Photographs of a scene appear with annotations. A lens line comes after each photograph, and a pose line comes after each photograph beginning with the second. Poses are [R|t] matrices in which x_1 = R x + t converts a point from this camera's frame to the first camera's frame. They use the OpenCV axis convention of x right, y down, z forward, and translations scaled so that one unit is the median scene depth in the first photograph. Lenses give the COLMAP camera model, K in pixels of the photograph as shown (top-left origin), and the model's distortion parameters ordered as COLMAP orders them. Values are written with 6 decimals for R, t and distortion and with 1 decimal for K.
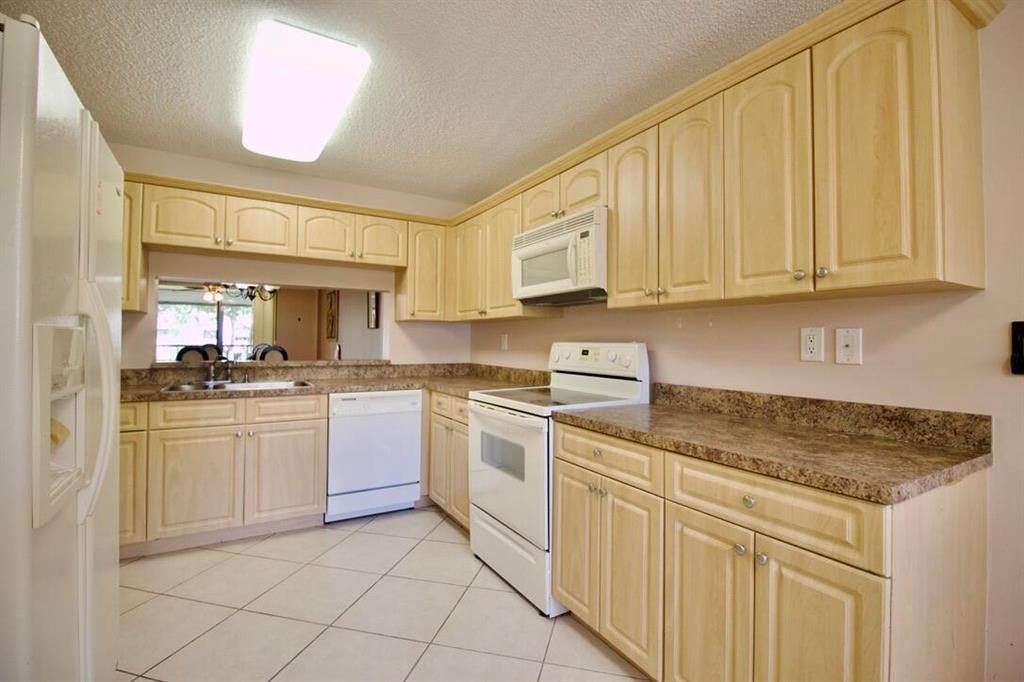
lens RADIAL K [[474.0, 0, 516.2], [0, 474.0, 338.0], [0, 0, 1]] dist [-0.004542, -0.009460]
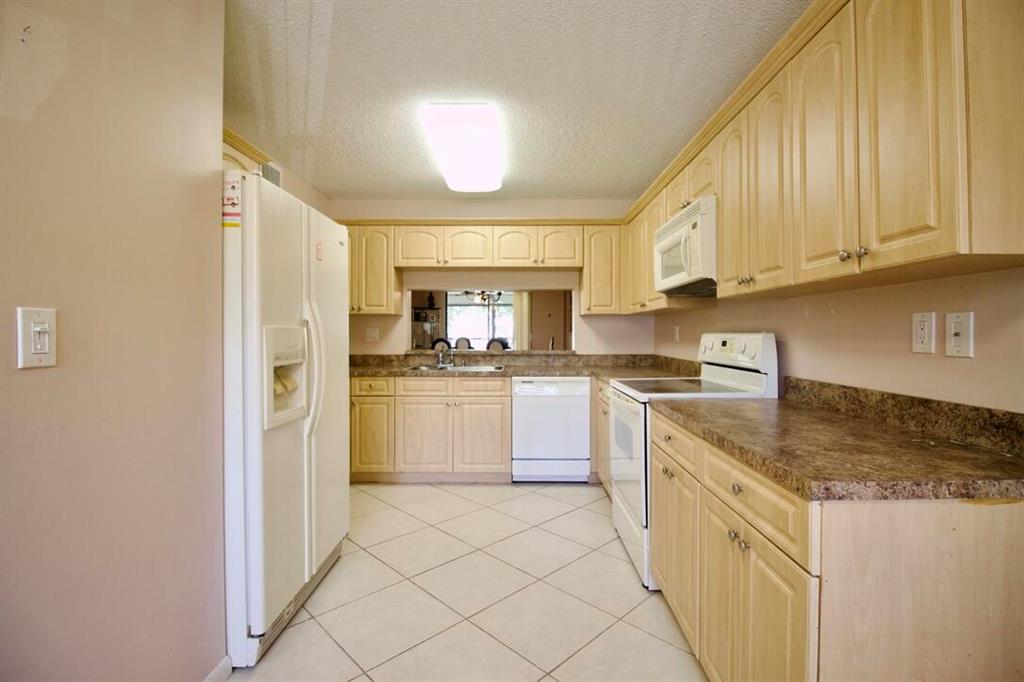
lens RADIAL K [[474.0, 0, 515.1], [0, 474.0, 340.0], [0, 0, 1]] dist [-0.004542, -0.009460]
pose [[0.851497, -0.002076, -0.524355, 0.286456], [0.012360, 0.999794, 0.016112, 0.002478], [0.524214, -0.020200, 0.851347, -0.047912]]
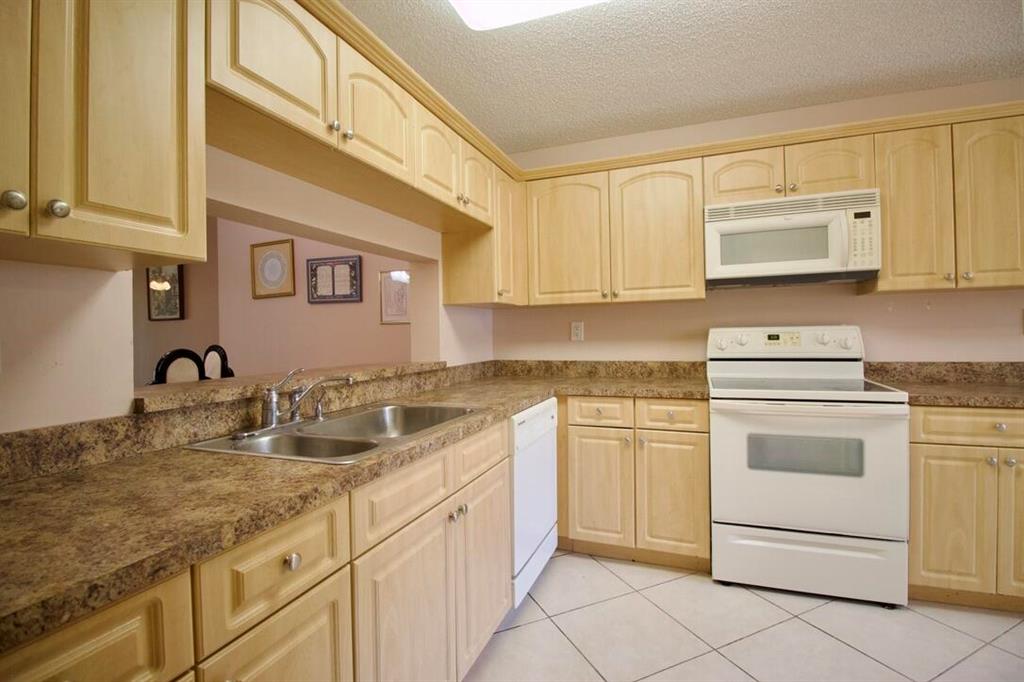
lens RADIAL K [[474.0, 0, 511.9], [0, 474.0, 338.3], [0, 0, 1]] dist [-0.004542, -0.009460]
pose [[0.786680, -0.030320, 0.616616, -0.862701], [0.021056, 0.999530, 0.022285, -0.000109], [-0.617002, -0.004547, 0.786948, 0.562982]]
